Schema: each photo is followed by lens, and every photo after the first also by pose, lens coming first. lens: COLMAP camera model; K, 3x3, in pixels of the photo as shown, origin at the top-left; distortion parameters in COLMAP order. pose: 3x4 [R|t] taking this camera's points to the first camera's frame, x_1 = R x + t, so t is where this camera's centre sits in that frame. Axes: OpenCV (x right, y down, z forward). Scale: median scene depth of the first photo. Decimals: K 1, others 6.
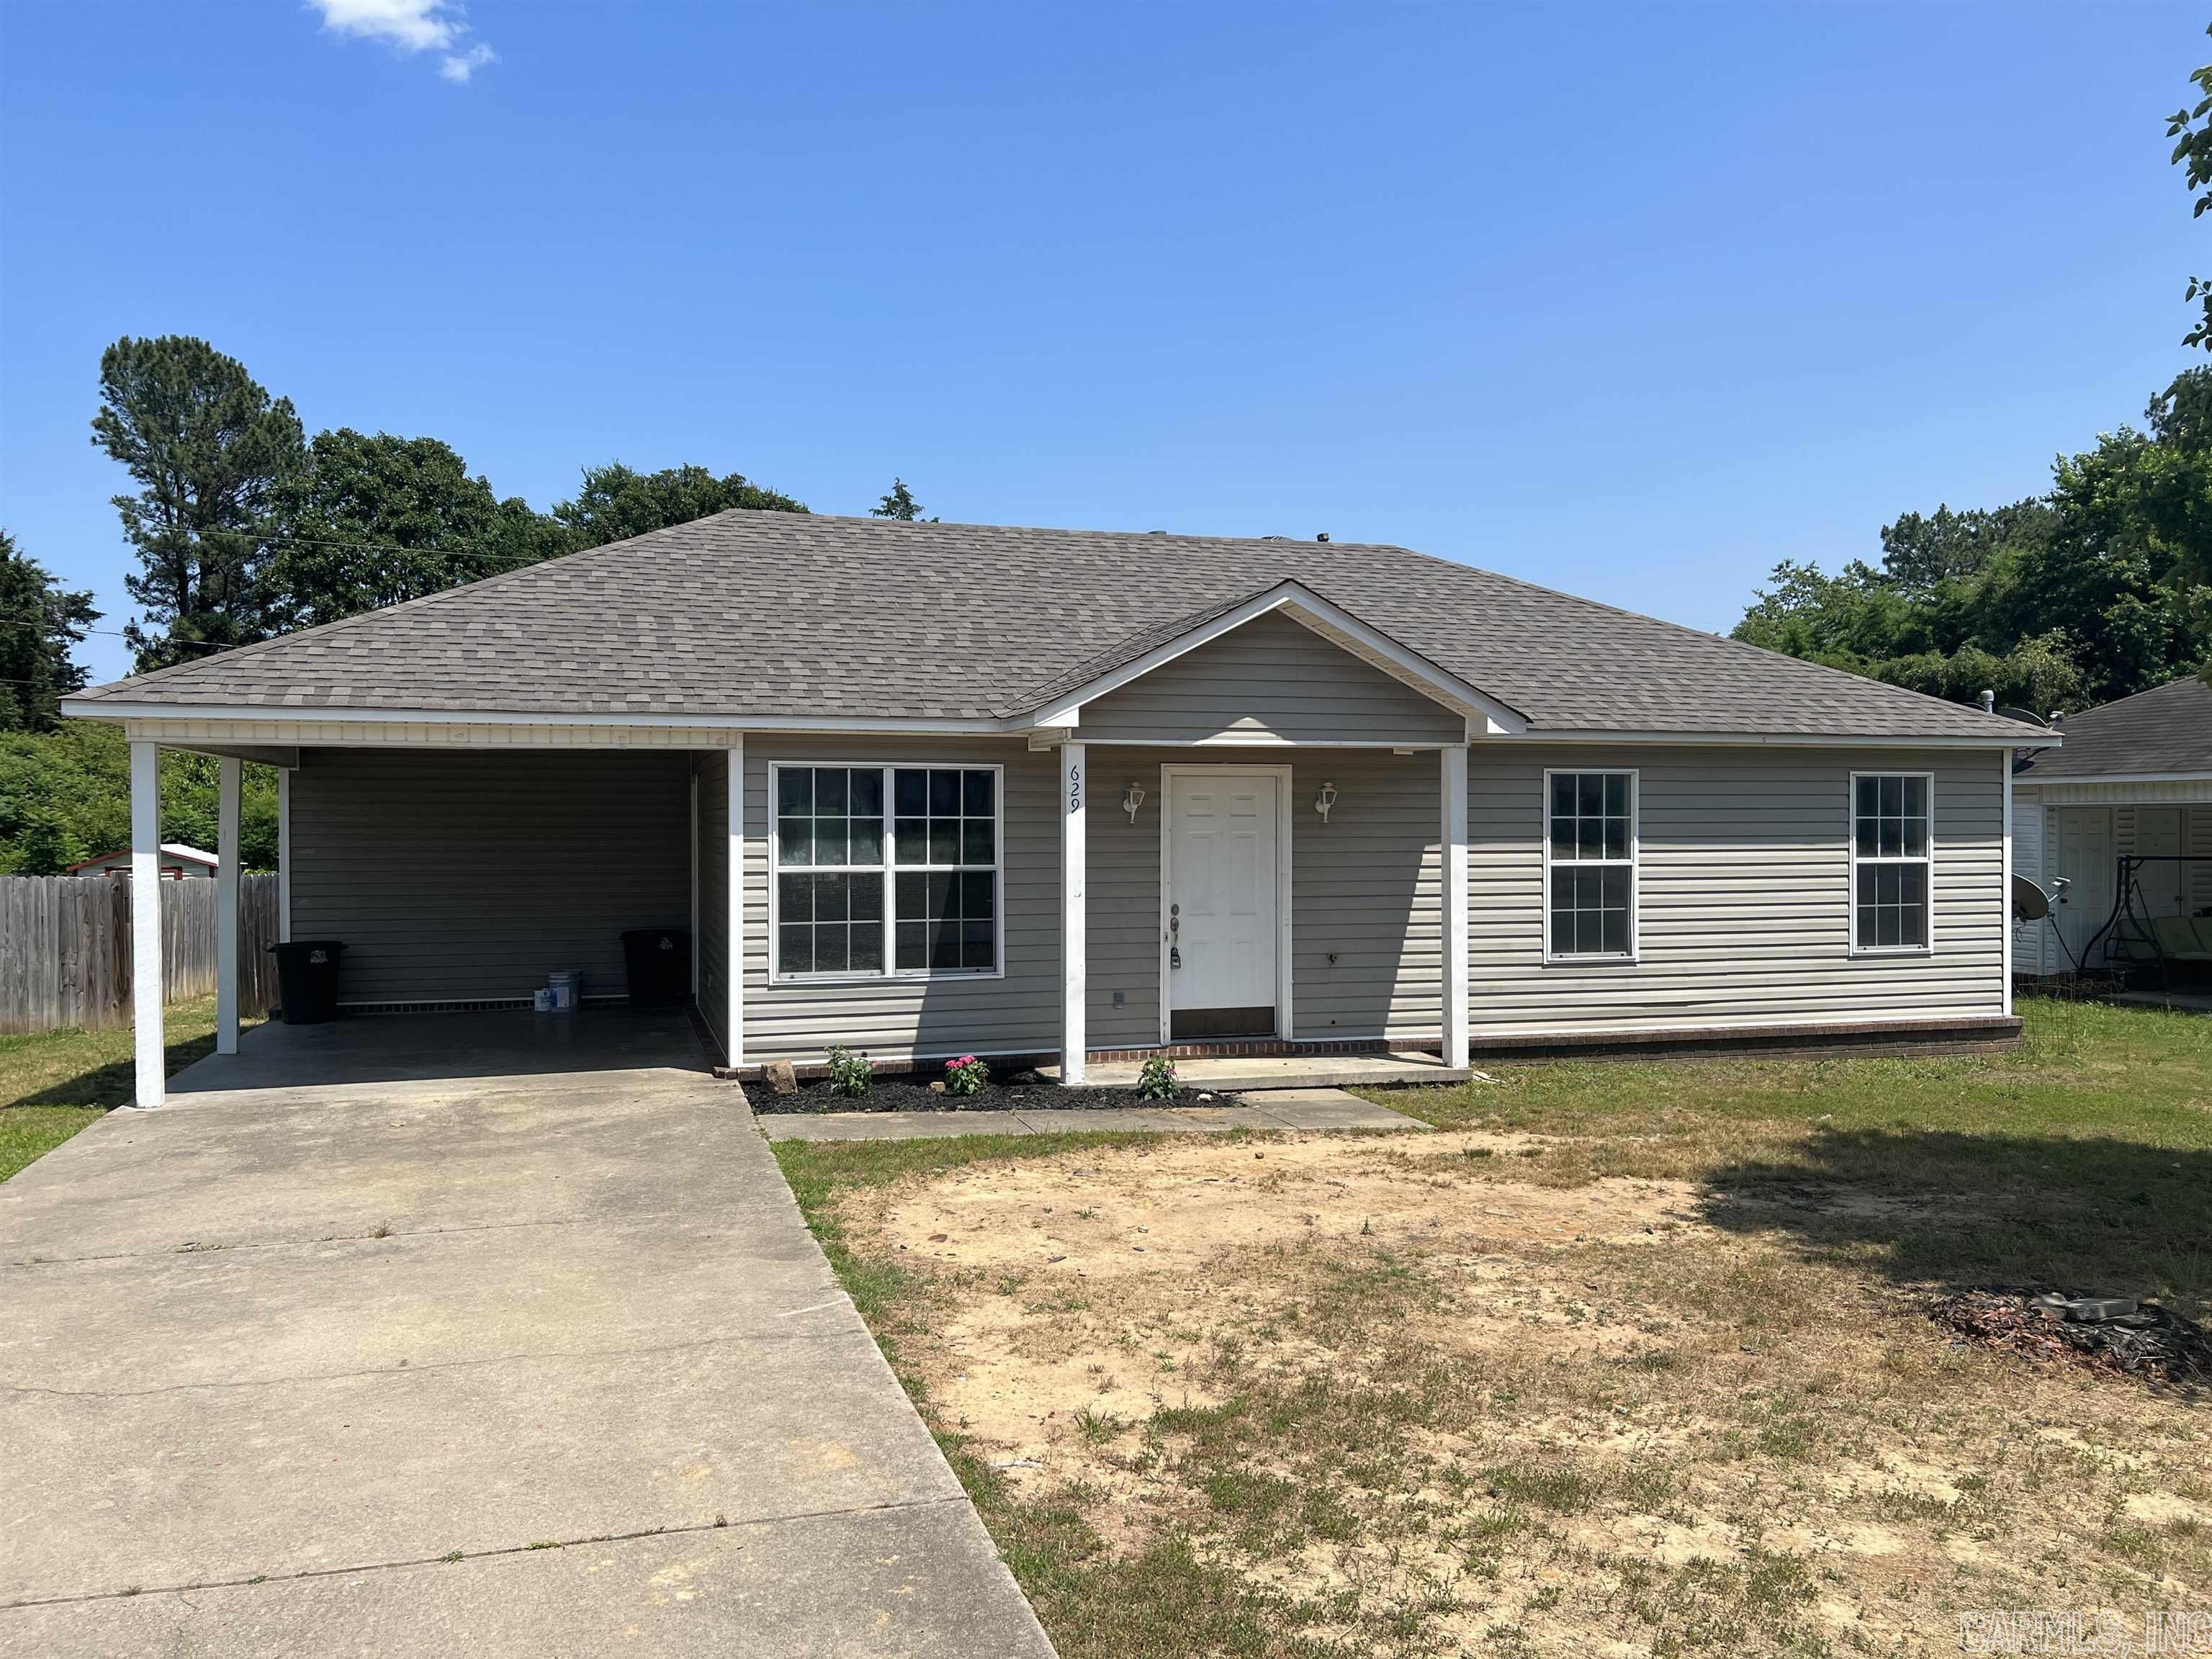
lens RADIAL K [[1645.7, 0, 1114.7], [0, 1645.7, 836.5], [0, 0, 1]] dist [0.054731, -0.059061]
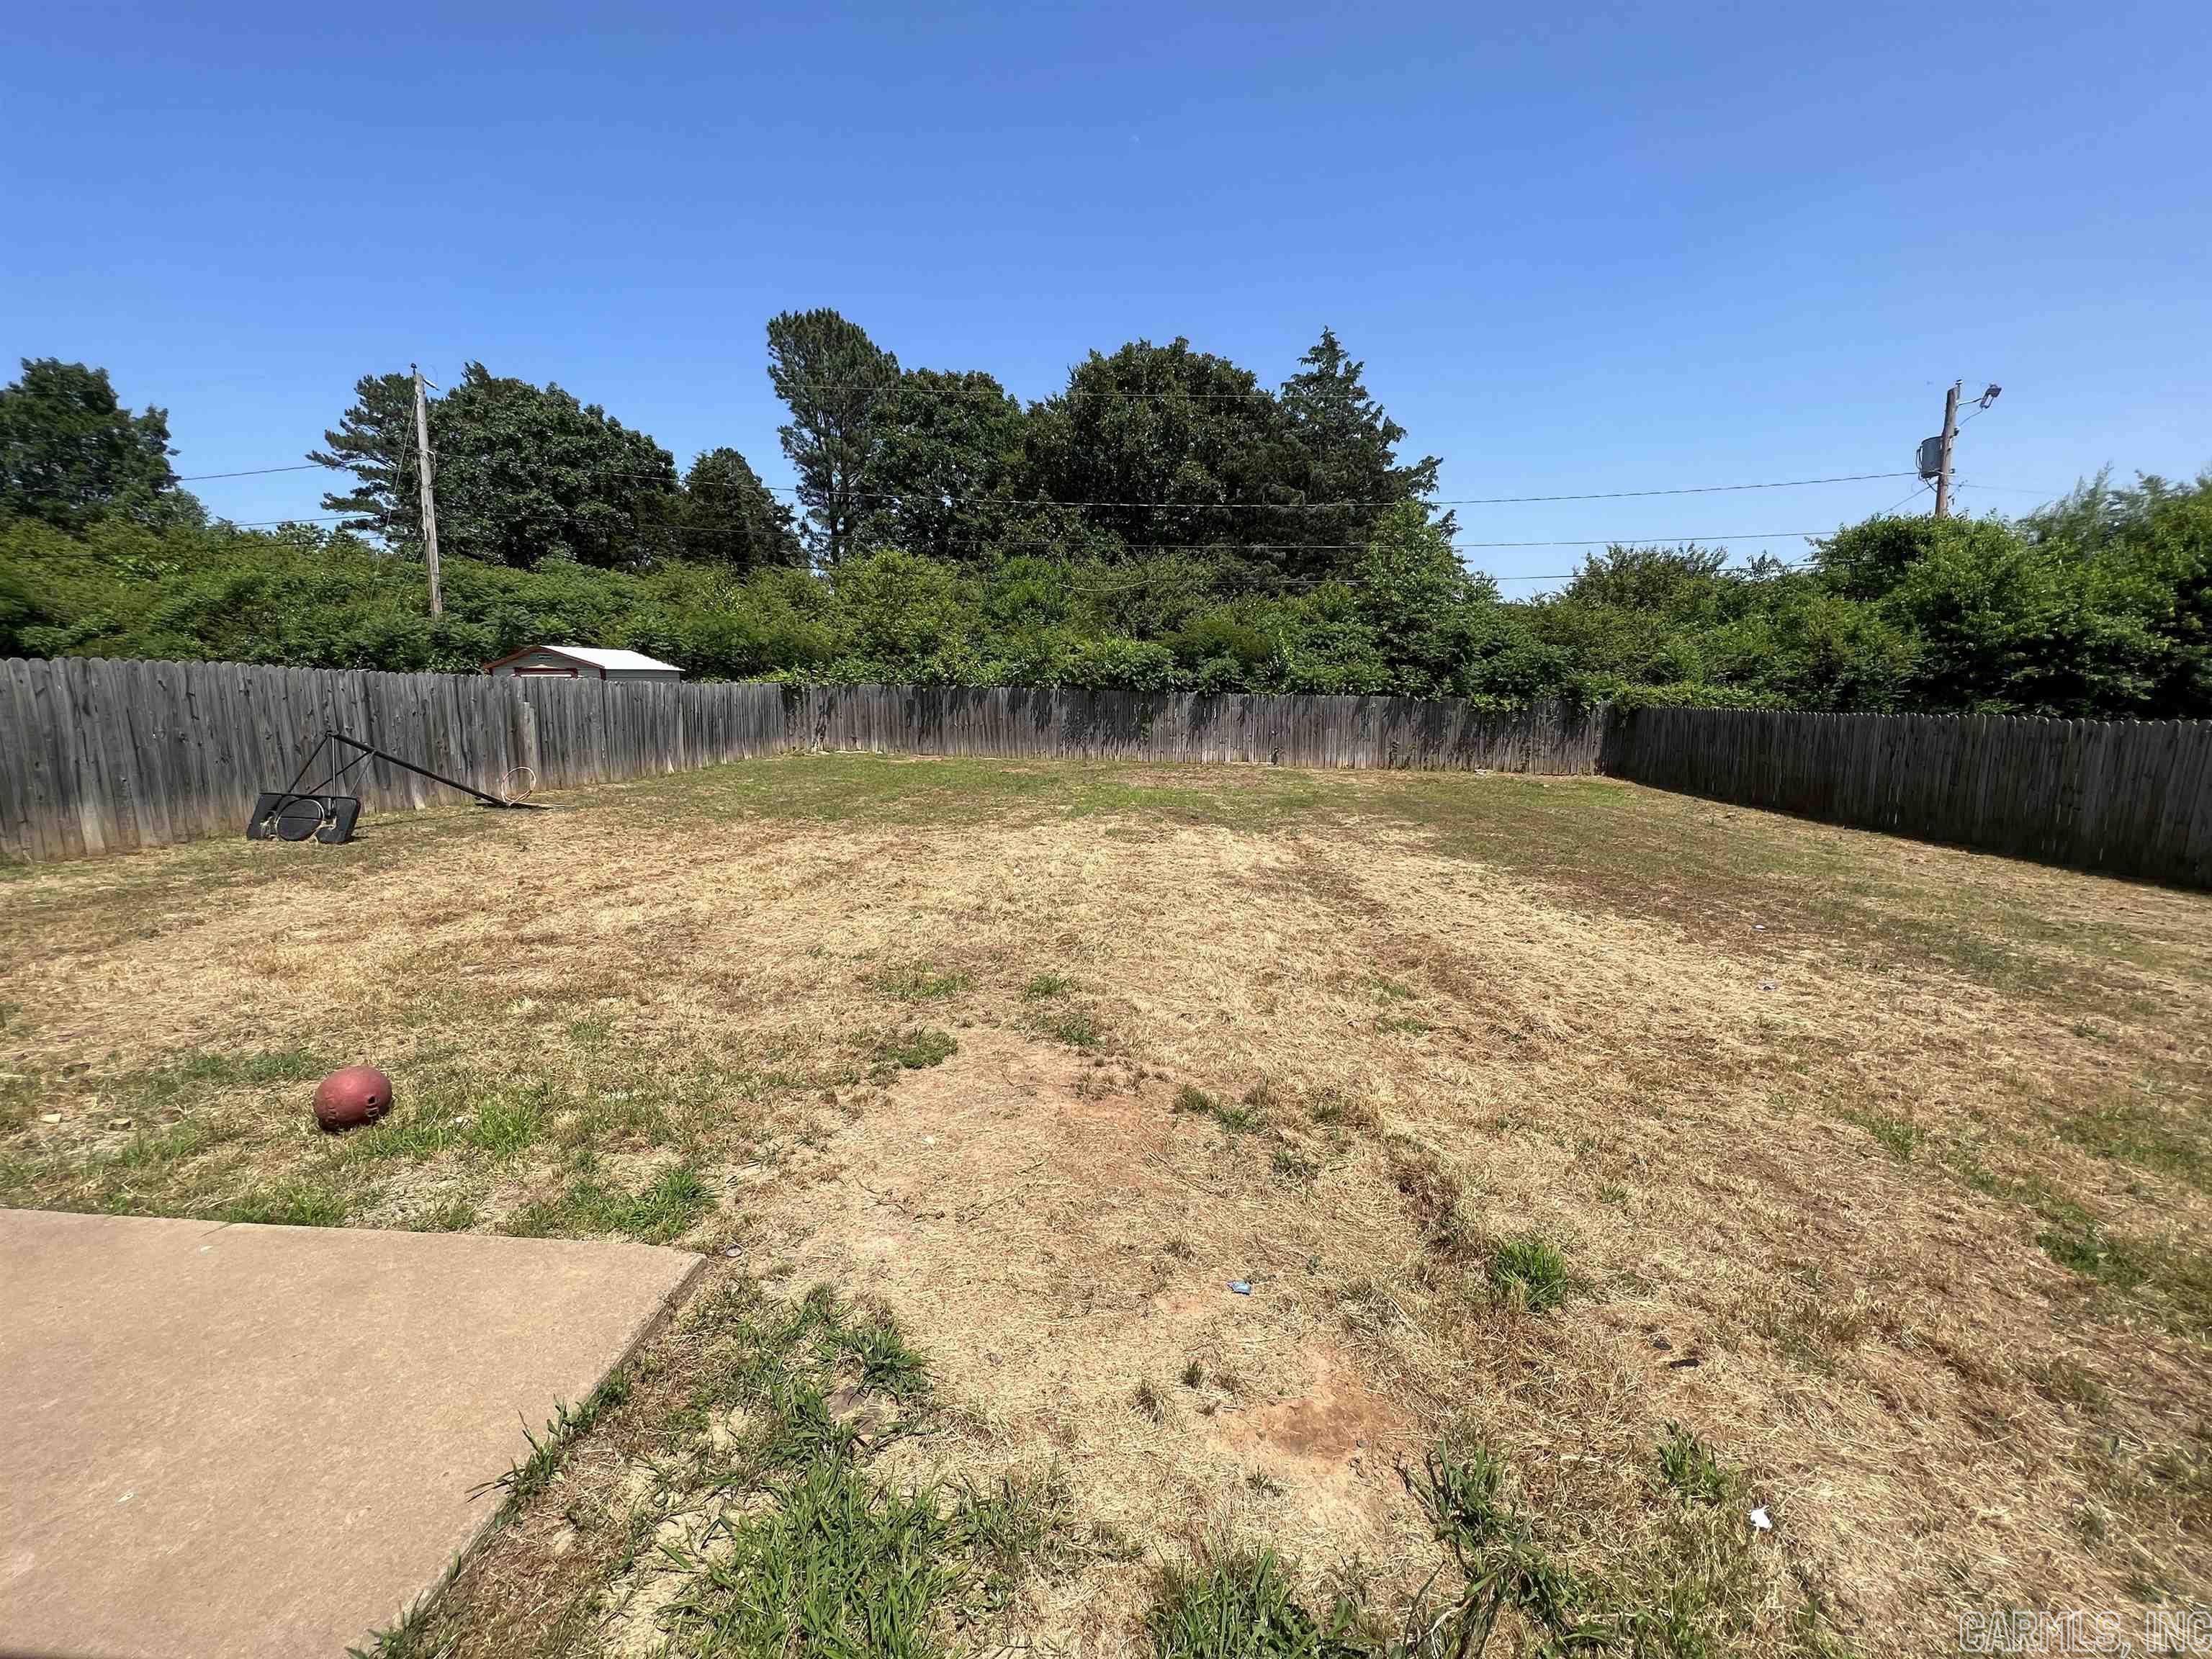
lens RADIAL K [[890.6, 0, 1095.6], [0, 890.6, 819.4], [0, 0, 1]] dist [0.002931, -0.000638]
pose [[0.932969, 0.072777, -0.352523, -0.179857], [-0.018003, 0.987556, 0.156233, 0.045992], [0.359506, -0.139414, 0.922670, 1.517521]]
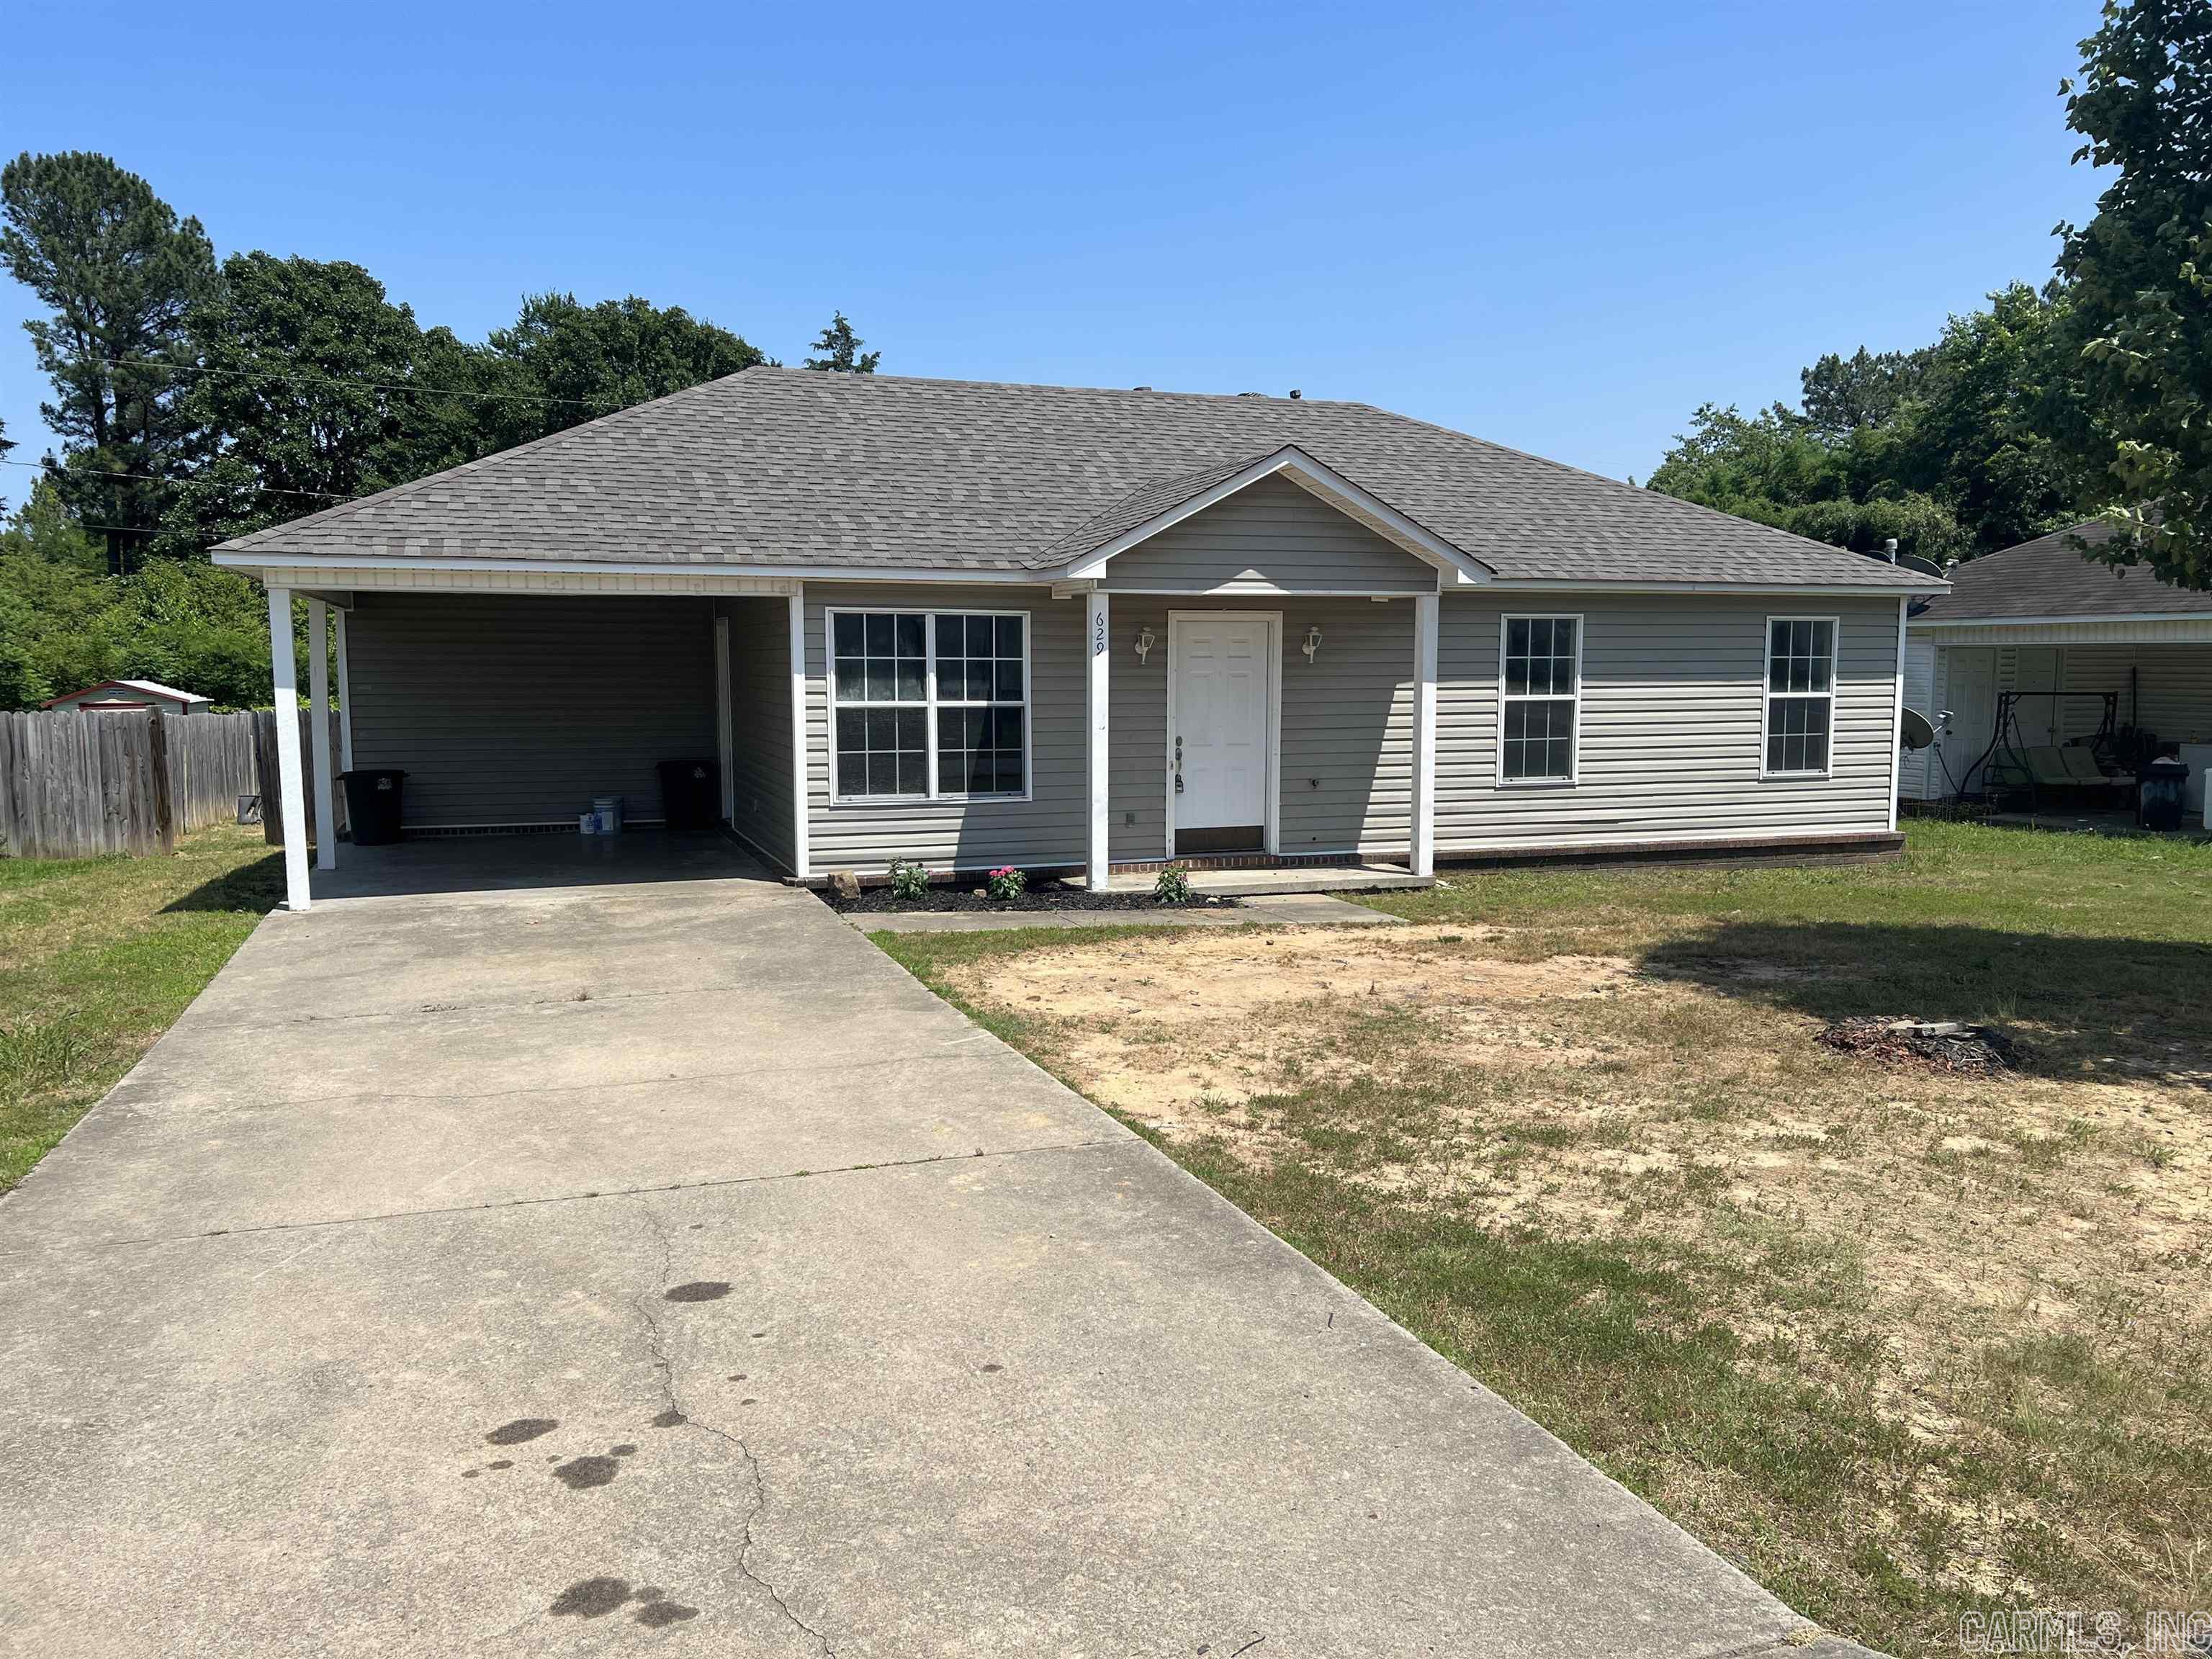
lens RADIAL K [[1645.7, 0, 1107.2], [0, 1645.7, 852.0], [0, 0, 1]] dist [0.054731, -0.059061]
pose [[0.998971, -0.004356, 0.045135, -0.064060], [-0.000463, 0.994344, 0.106211, 0.000786], [-0.045343, -0.106122, 0.993319, -0.132493]]
